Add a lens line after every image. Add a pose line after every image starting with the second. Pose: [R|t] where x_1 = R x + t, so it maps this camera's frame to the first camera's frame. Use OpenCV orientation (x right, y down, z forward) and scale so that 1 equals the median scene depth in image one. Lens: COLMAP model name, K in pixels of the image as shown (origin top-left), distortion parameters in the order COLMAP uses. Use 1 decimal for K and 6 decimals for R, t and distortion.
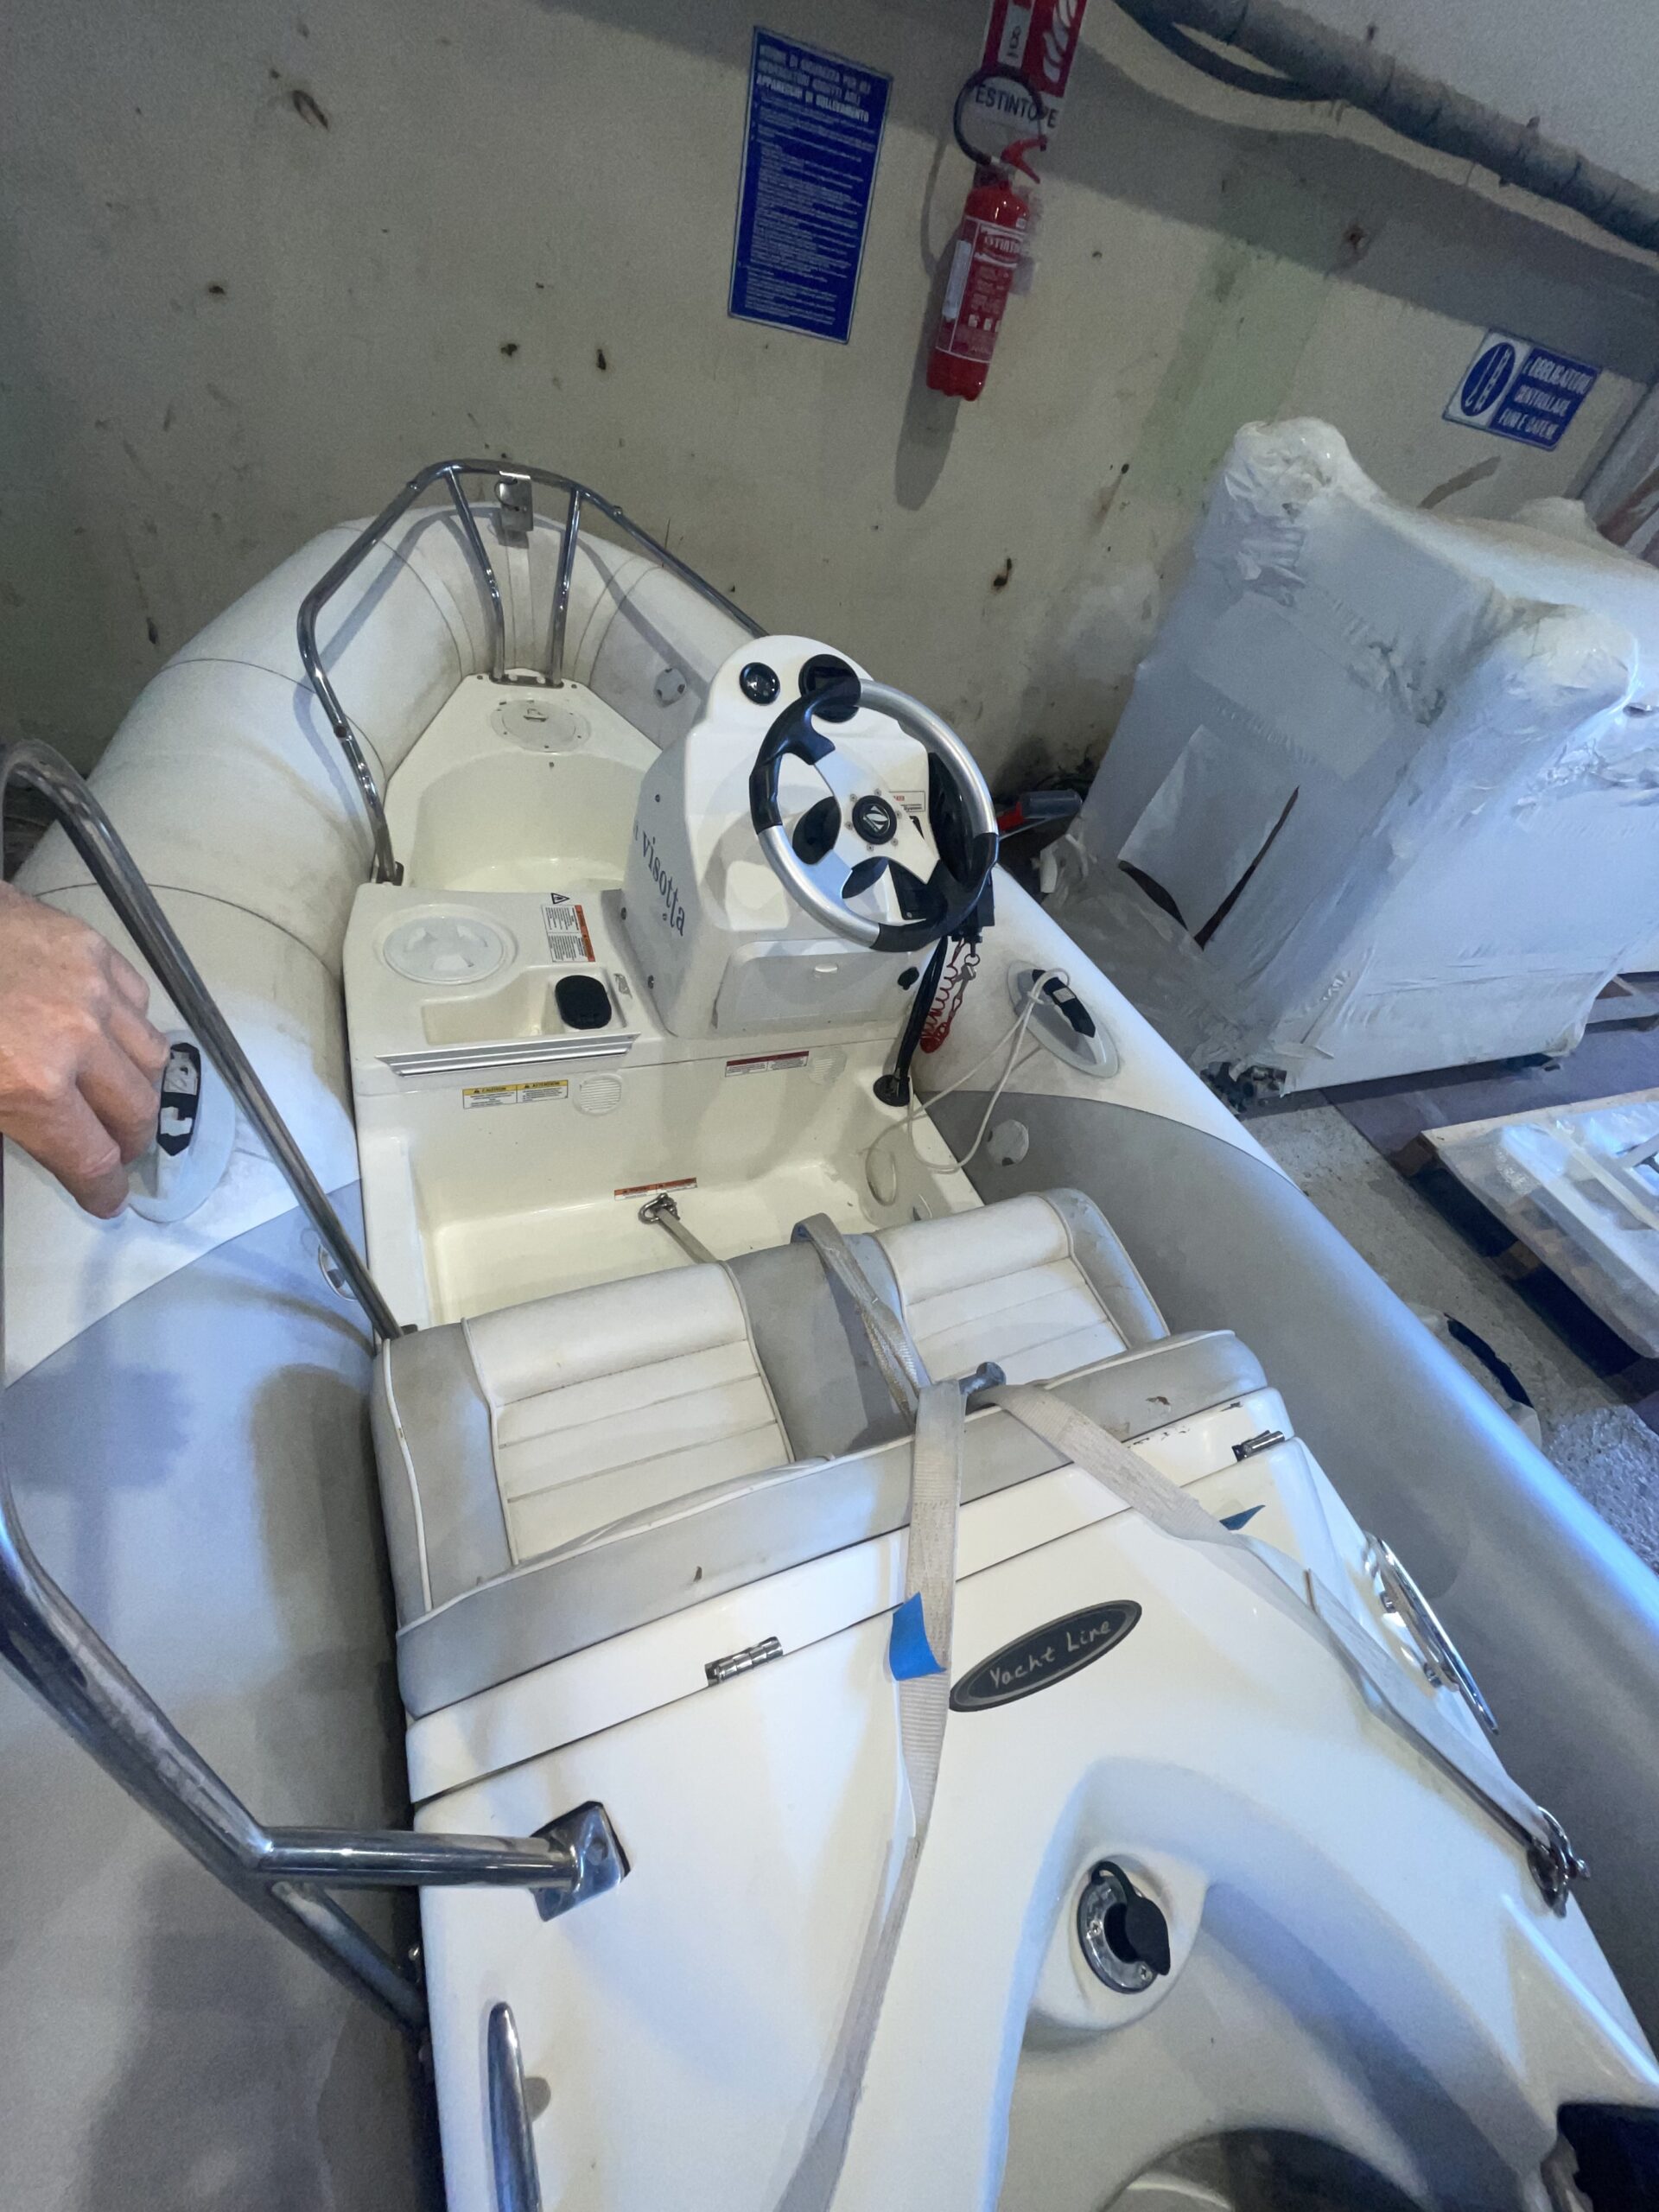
lens RADIAL K [[895.7, 0, 833.6], [0, 895.7, 1101.8], [0, 0, 1]] dist [0.000947, -0.000728]
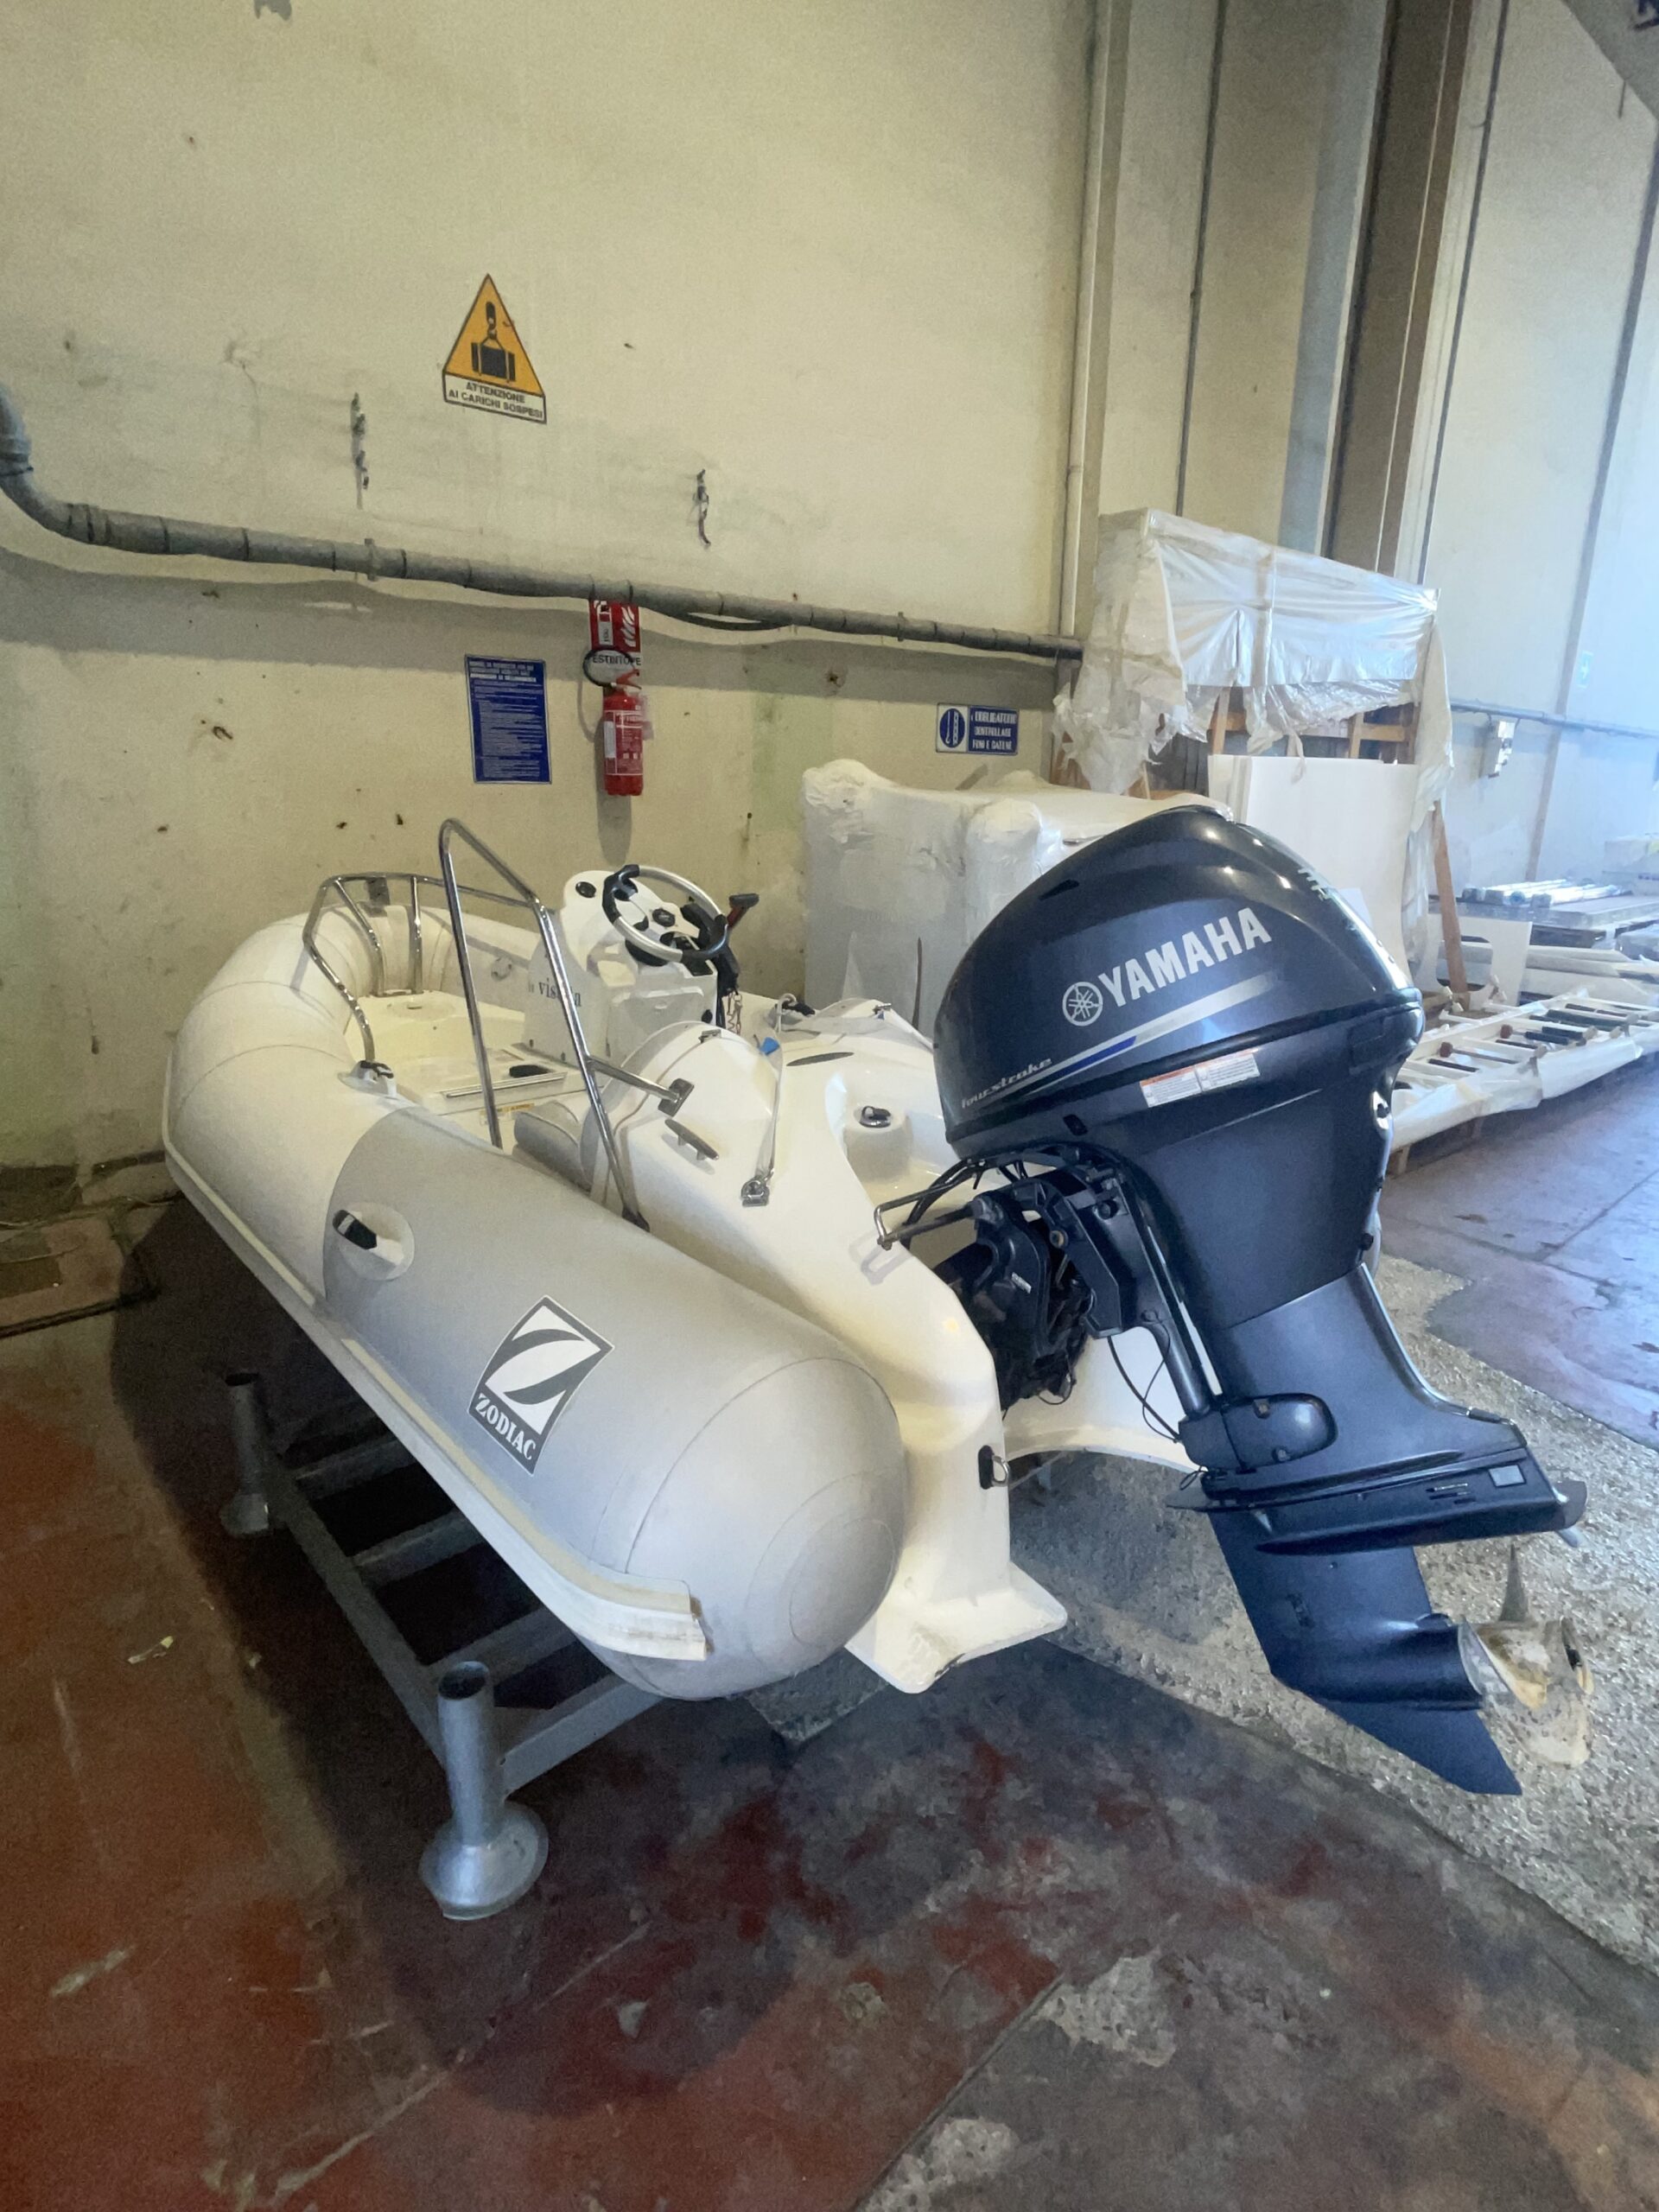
lens RADIAL K [[1114.3, 0, 830.2], [0, 1114.3, 1107.7], [0, 0, 1]] dist [-0.002756, -0.000560]
pose [[0.929360, -0.274441, 0.246925, -0.177770], [0.354041, 0.852101, -0.385461, 0.597103], [-0.104618, 0.445653, 0.889072, -0.566114]]
